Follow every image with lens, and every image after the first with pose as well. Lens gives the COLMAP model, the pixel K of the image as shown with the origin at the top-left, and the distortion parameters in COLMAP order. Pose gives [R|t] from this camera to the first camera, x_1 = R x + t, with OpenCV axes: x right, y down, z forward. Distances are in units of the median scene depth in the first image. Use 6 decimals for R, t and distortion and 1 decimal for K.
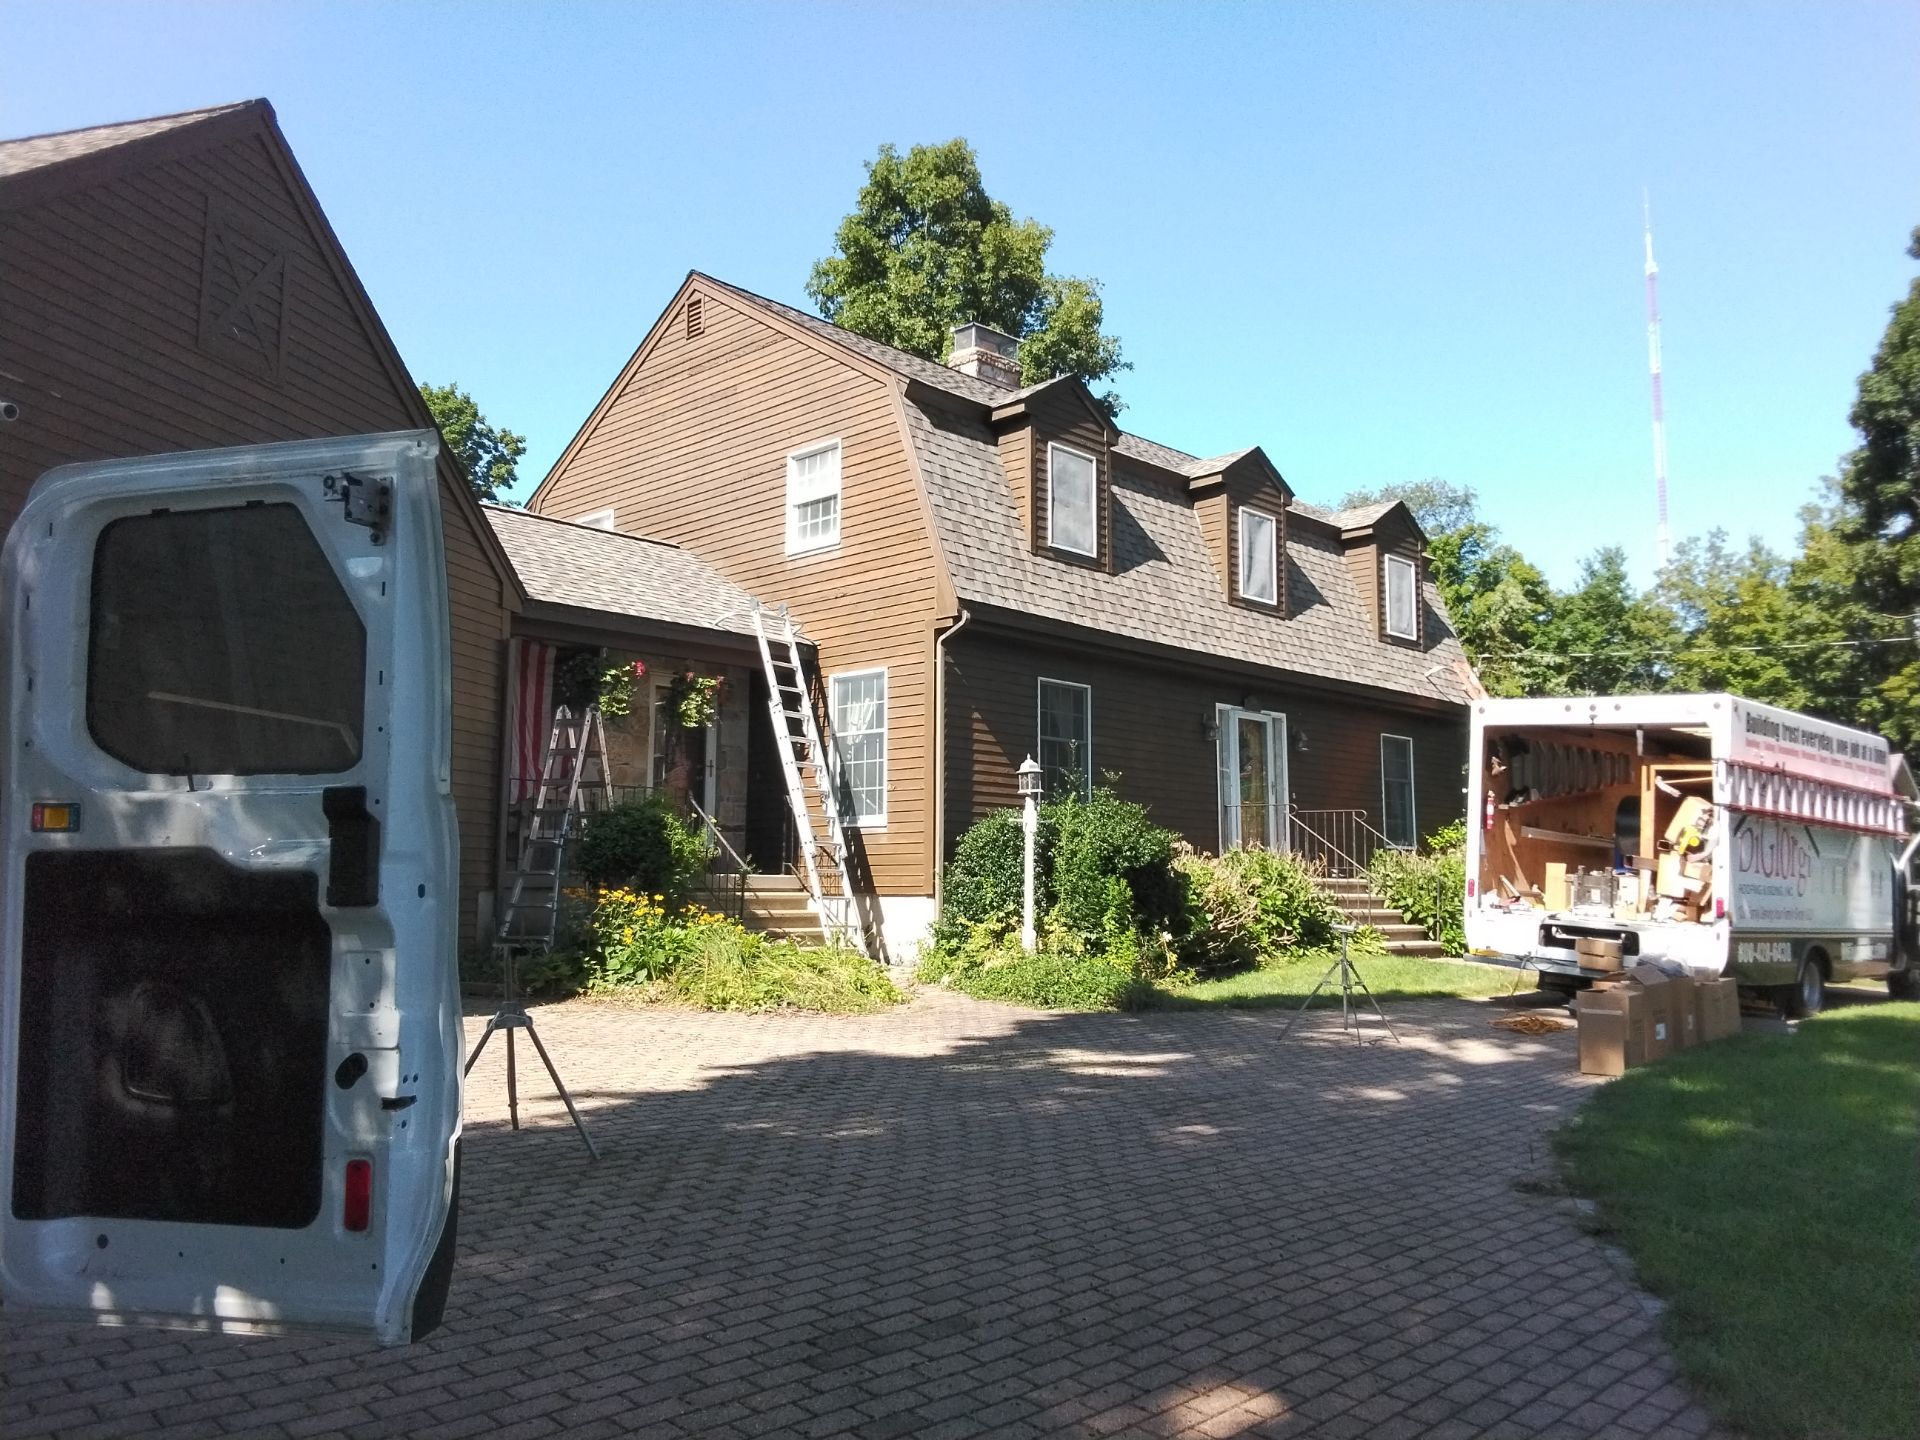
lens RADIAL K [[1440.7, 0, 961.7], [0, 1440.7, 761.1], [0, 0, 1]] dist [0.096242, -0.119822]
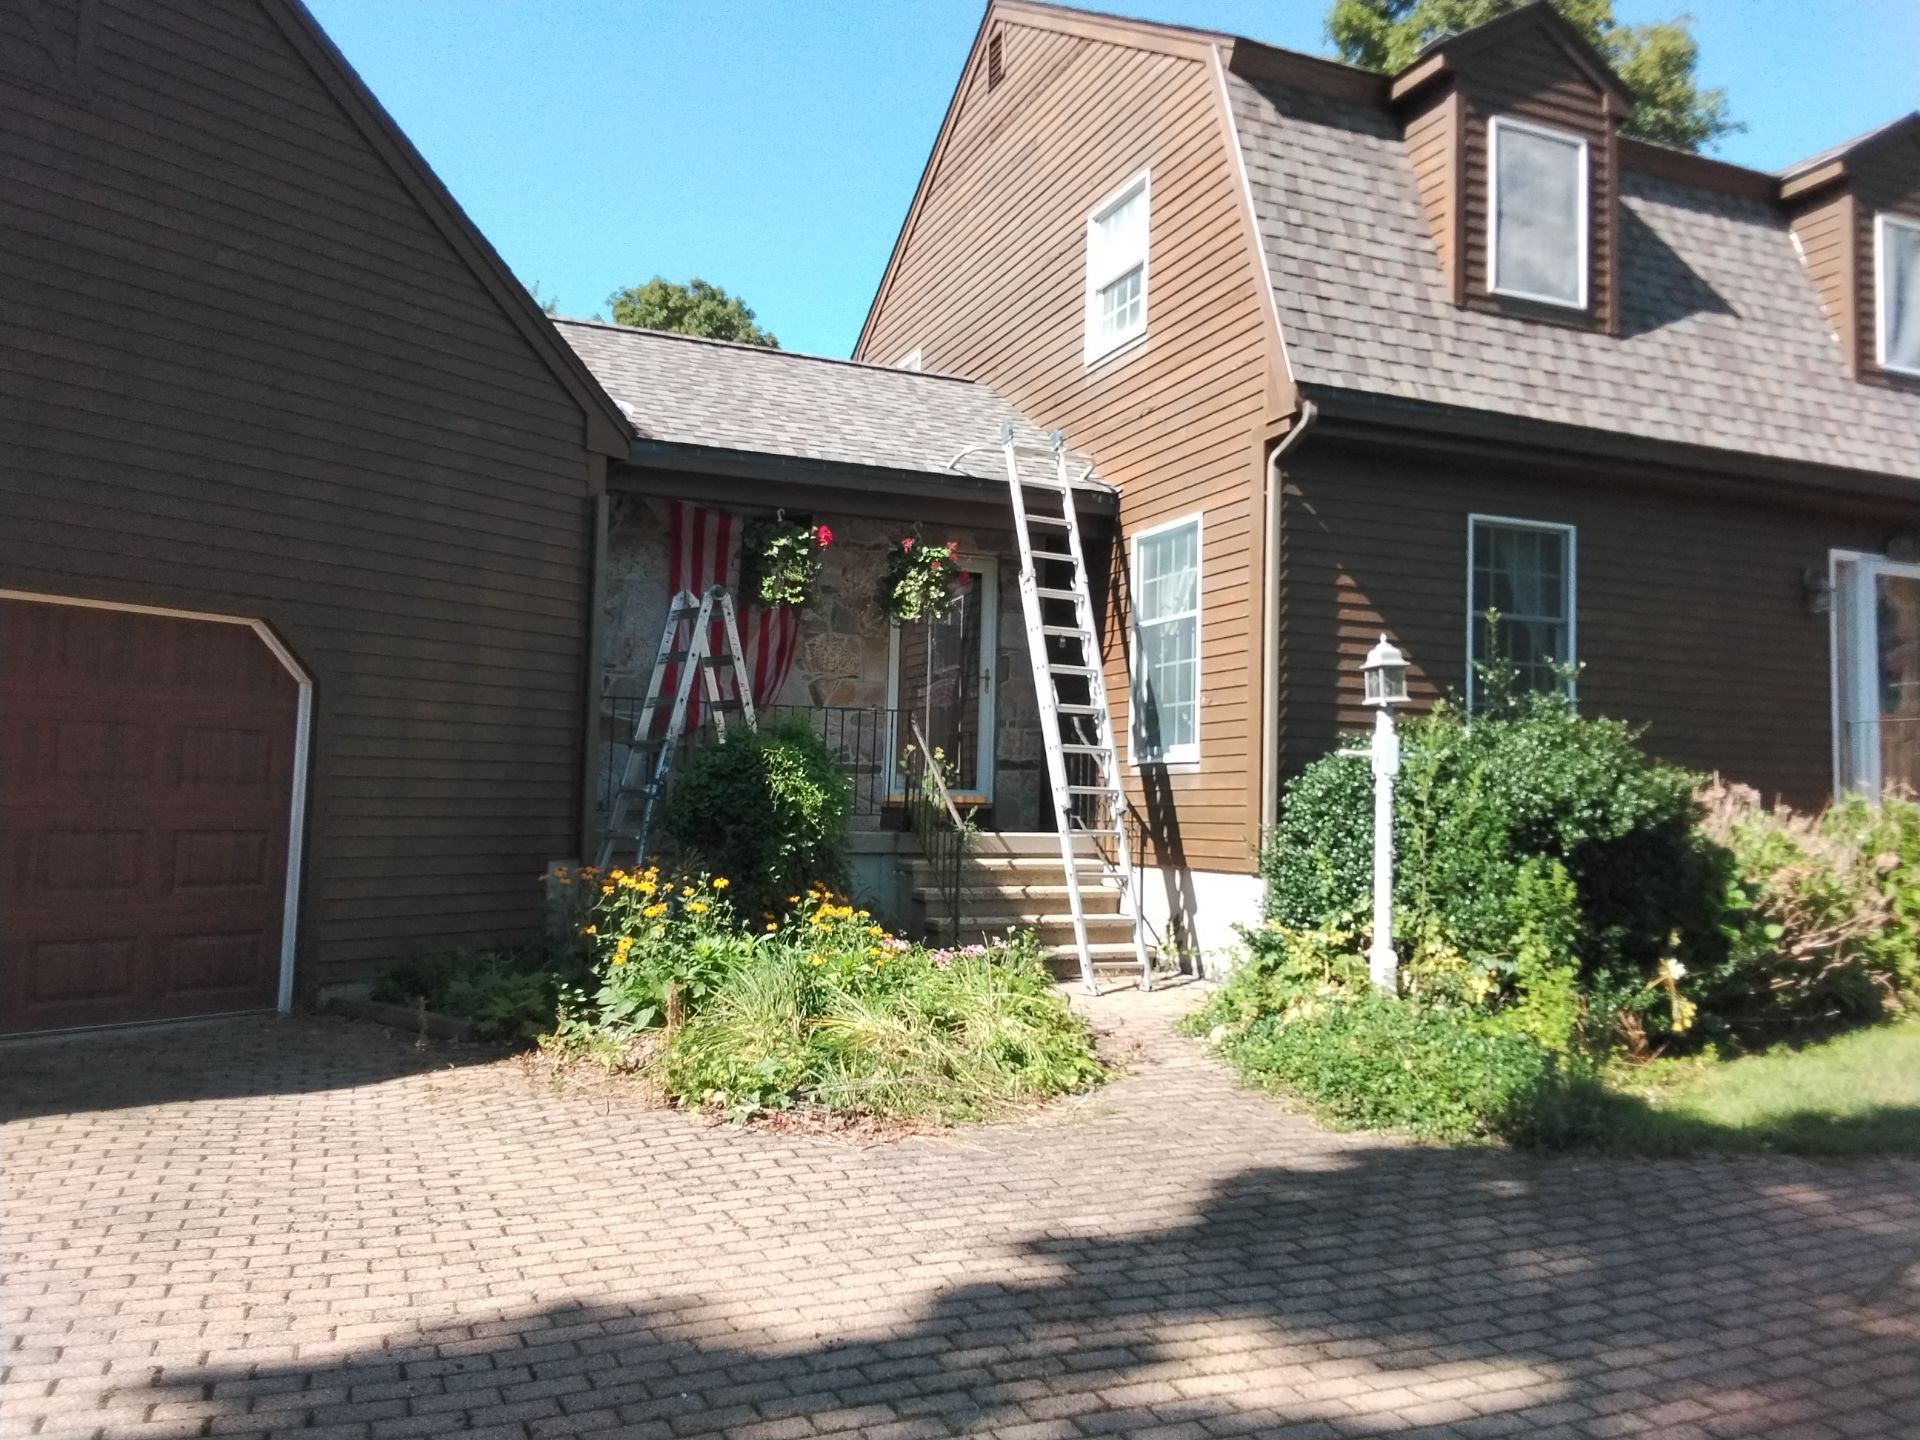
lens RADIAL K [[1440.7, 0, 961.7], [0, 1440.7, 761.1], [0, 0, 1]] dist [0.096242, -0.119822]
pose [[0.921103, -0.004836, -0.389288, 0.097747], [0.024874, 0.998611, 0.046451, 0.011938], [0.388522, -0.052469, 0.919944, 0.359079]]
